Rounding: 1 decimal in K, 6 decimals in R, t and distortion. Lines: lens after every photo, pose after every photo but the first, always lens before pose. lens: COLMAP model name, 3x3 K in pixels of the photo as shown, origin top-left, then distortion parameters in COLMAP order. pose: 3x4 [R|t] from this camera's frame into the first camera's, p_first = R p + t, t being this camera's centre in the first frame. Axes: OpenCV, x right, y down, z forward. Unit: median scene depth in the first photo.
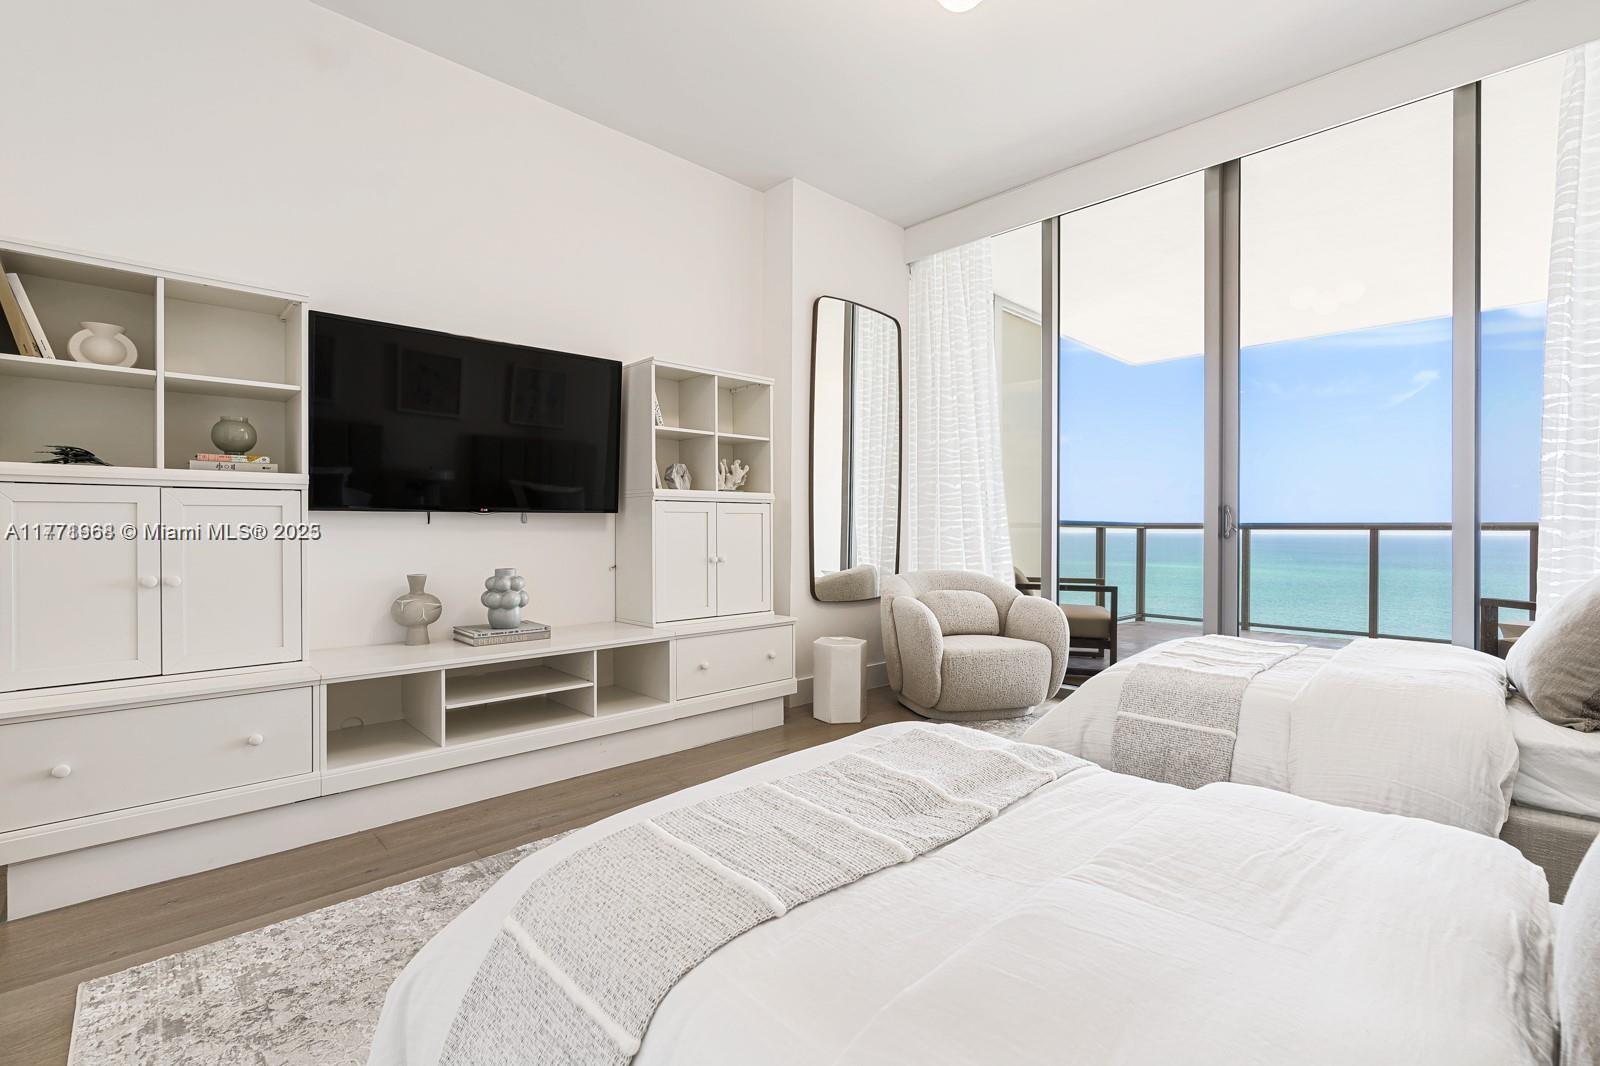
lens RADIAL K [[715.9, 0, 808.6], [0, 715.9, 527.7], [0, 0, 1]] dist [-0.012088, 0.001210]
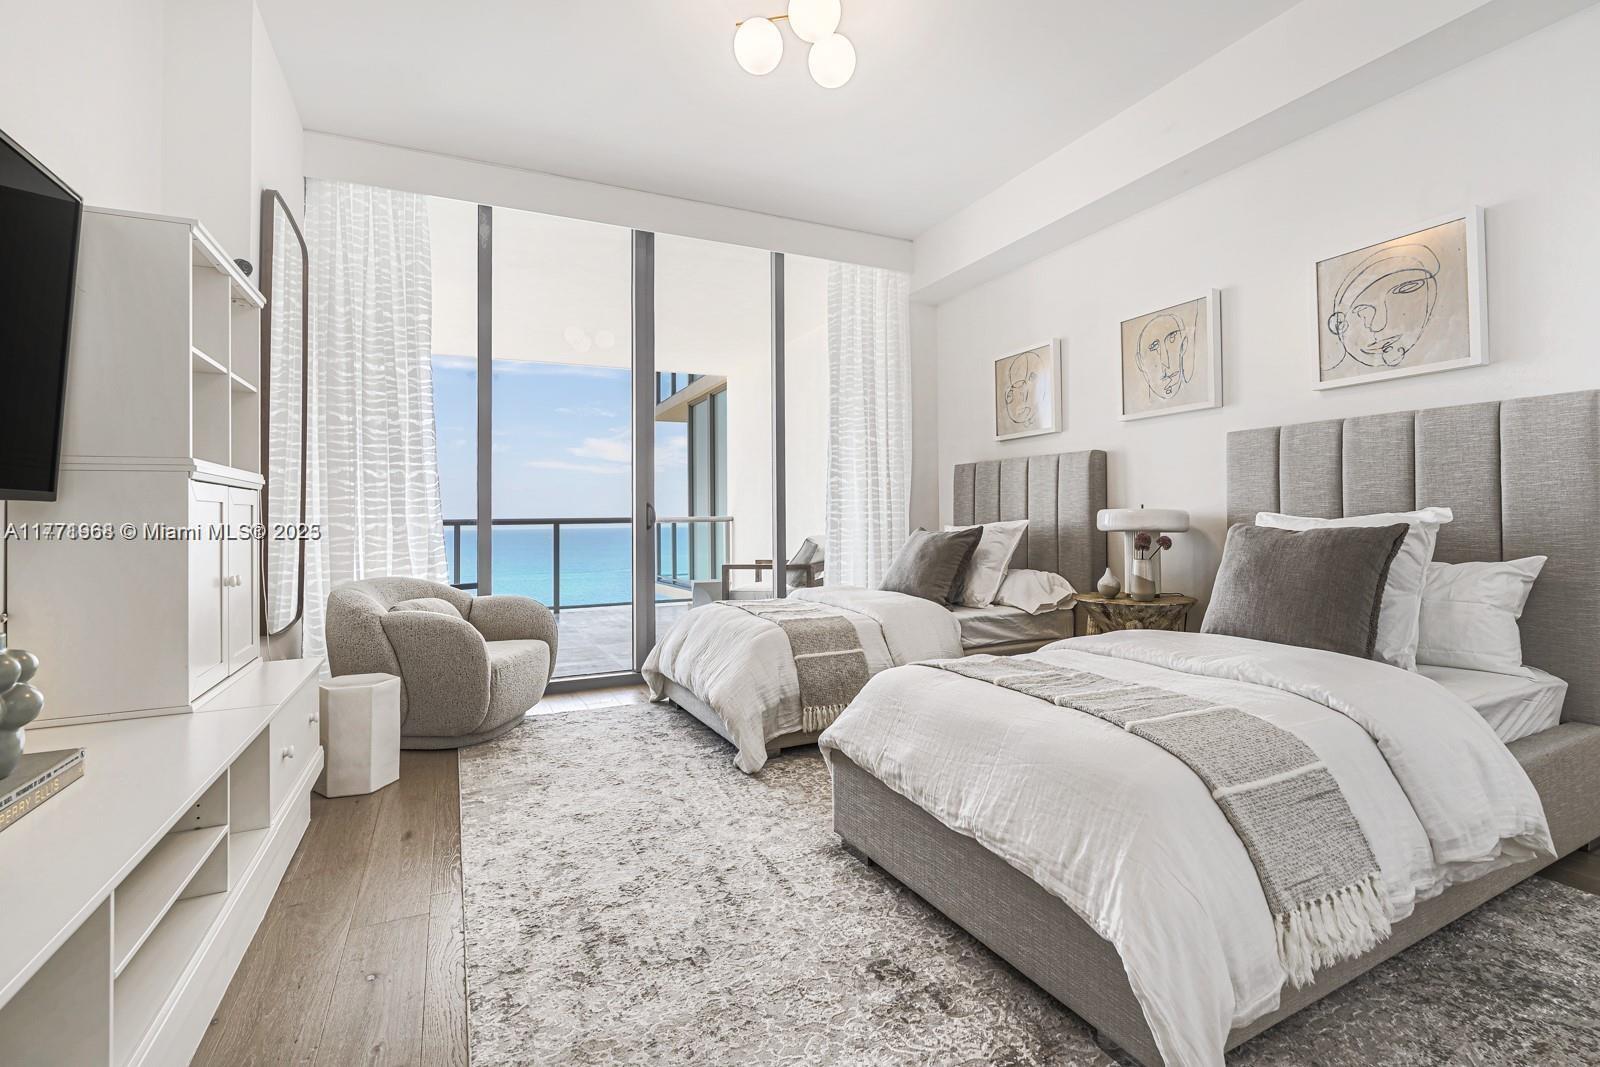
lens RADIAL K [[715.9, 0, 817.7], [0, 715.9, 511.5], [0, 0, 1]] dist [-0.012088, 0.001210]
pose [[0.303744, 0.004923, 0.952741, -0.521343], [0.013277, 0.999868, -0.009400, -0.002117], [-0.952661, 0.015504, 0.303638, 0.332790]]
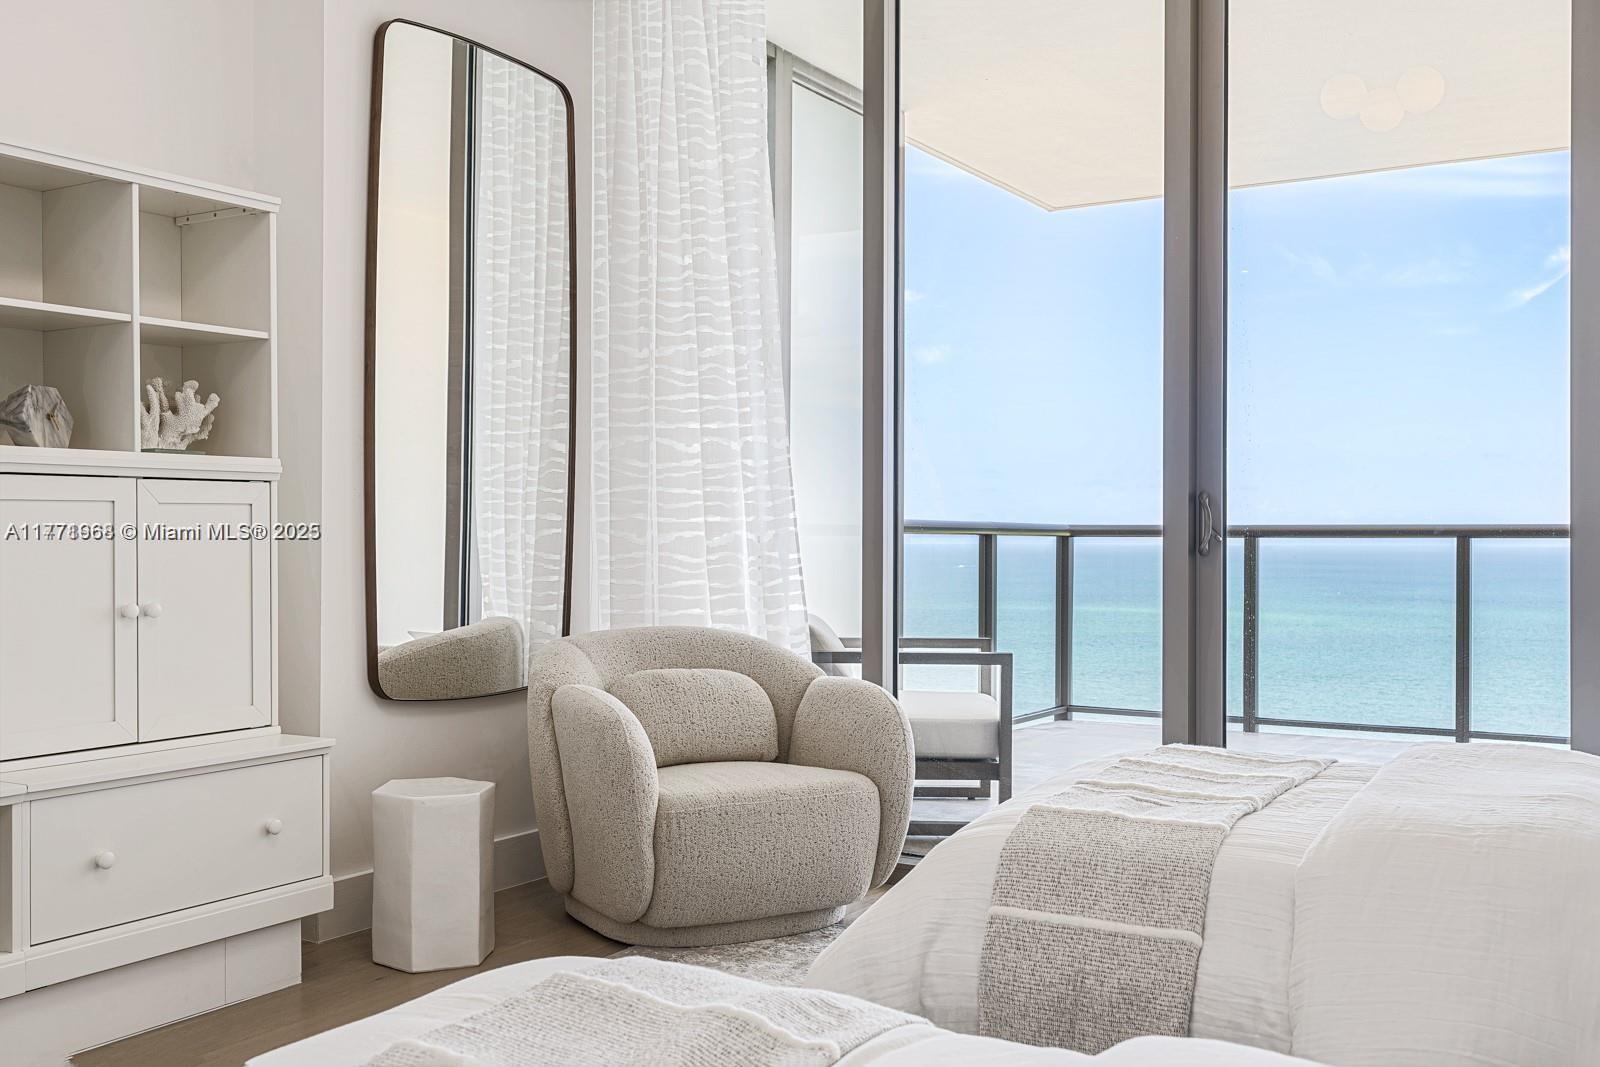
lens RADIAL K [[1543.0, 0, 793.5], [0, 1543.0, 530.9], [0, 0, 1]] dist [0.006586, 0.000000]
pose [[0.966747, -0.001322, 0.255731, 0.014018], [0.002168, 0.999993, -0.003026, 0.000100], [-0.255726, 0.003480, 0.966743, 0.000419]]
